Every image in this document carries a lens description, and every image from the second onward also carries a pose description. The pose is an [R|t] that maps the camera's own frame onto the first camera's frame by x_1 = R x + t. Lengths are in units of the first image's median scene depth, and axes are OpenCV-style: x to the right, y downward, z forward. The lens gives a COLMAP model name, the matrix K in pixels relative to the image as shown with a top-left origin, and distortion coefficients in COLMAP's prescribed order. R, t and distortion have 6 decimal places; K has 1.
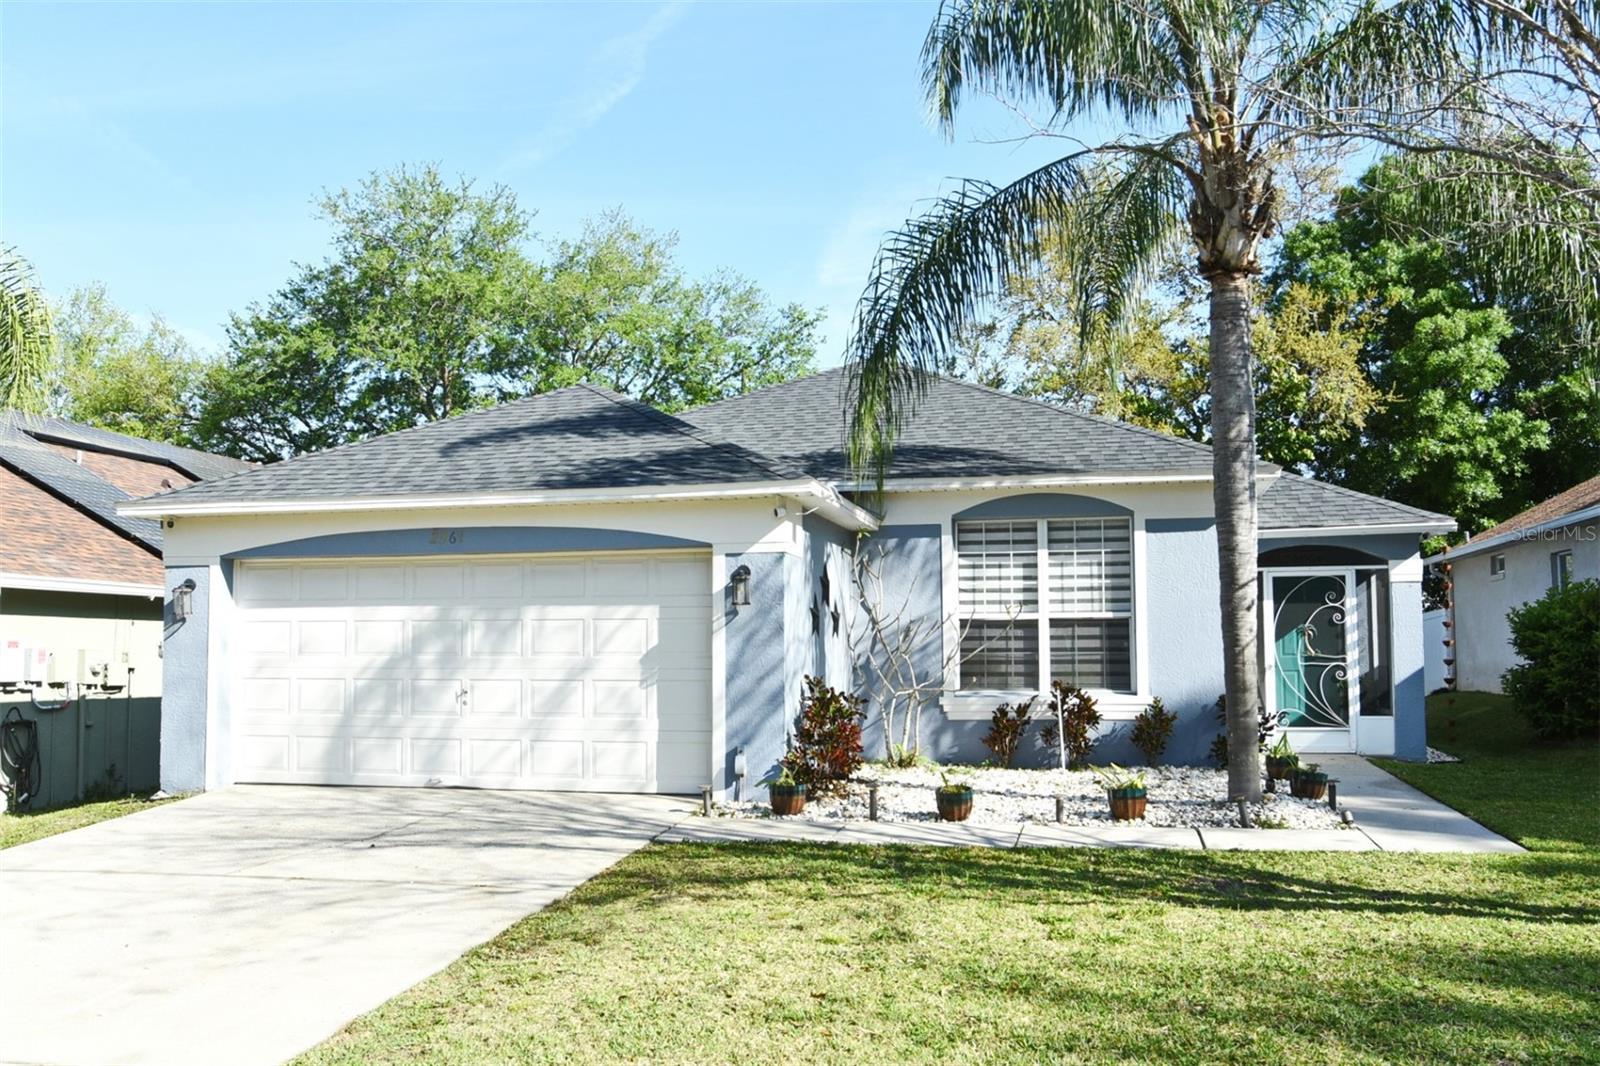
lens RADIAL K [[1147.6, 0, 800.5], [0, 1147.6, 536.3], [0, 0, 1]] dist [-0.028562, -0.005574]
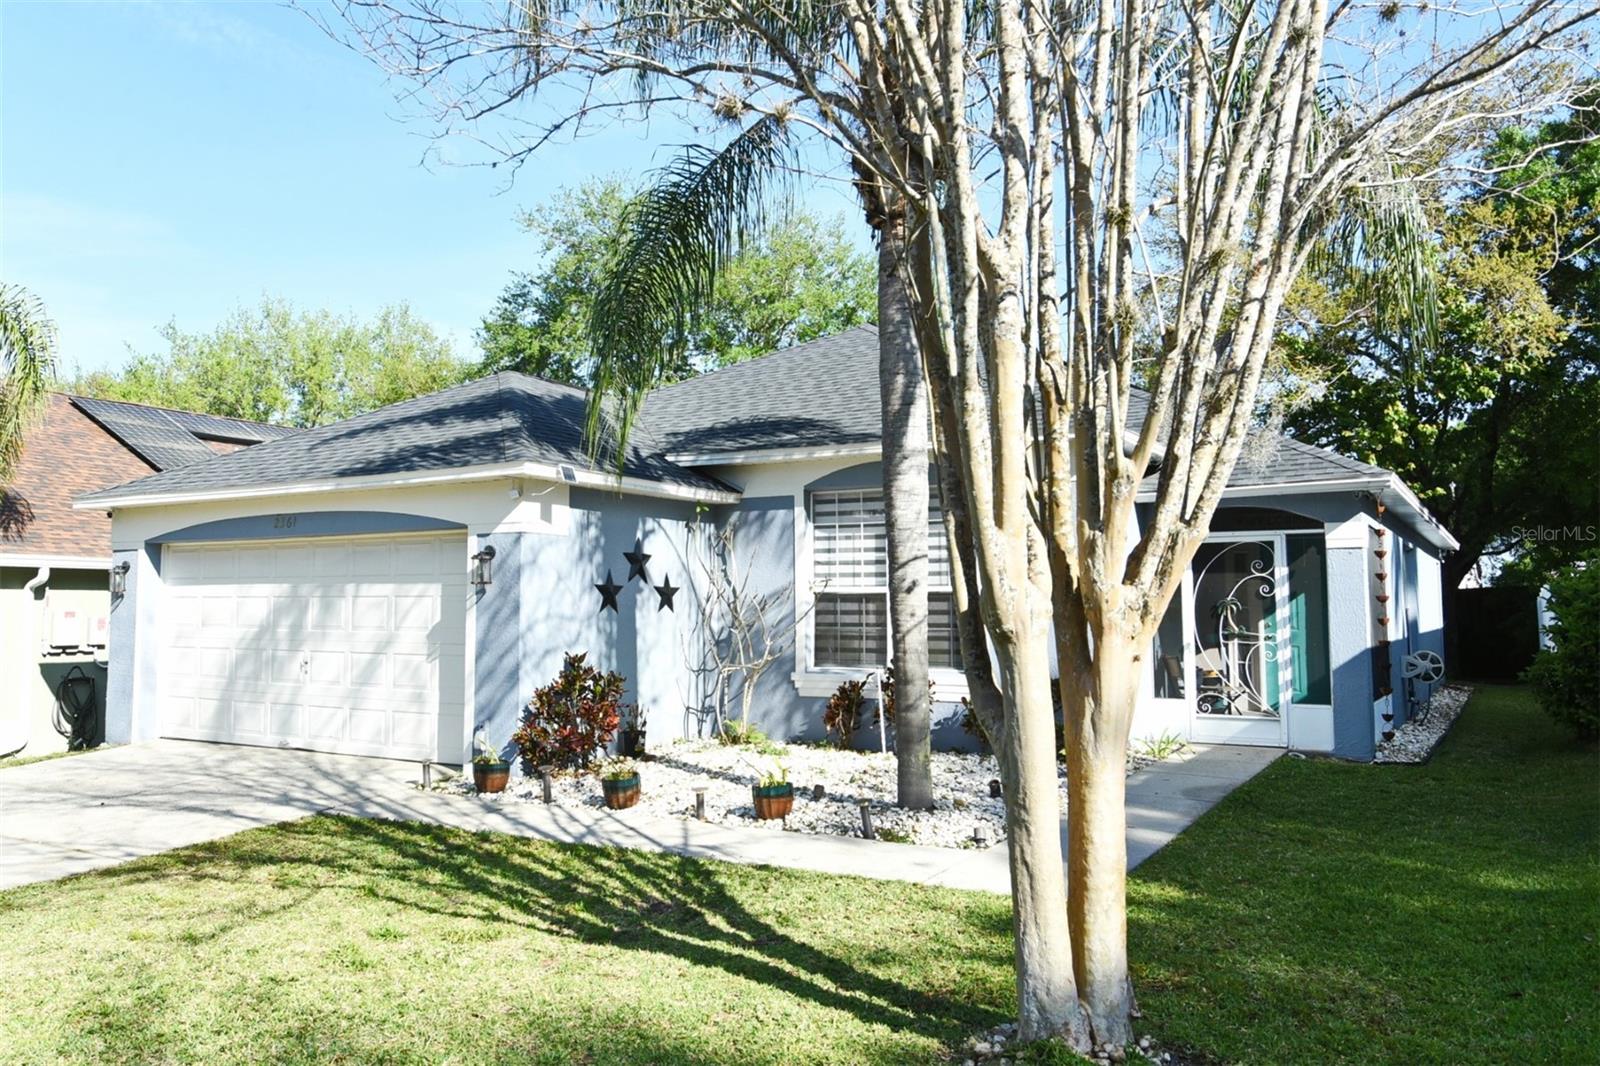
lens RADIAL K [[1082.7, 0, 800.2], [0, 1082.7, 490.2], [0, 0, 1]] dist [-0.005623, 0.002406]
pose [[0.959533, -0.026841, -0.280315, 0.392483], [0.025562, 0.999639, -0.008218, -0.007513], [0.280434, 0.000720, 0.959873, 0.115604]]
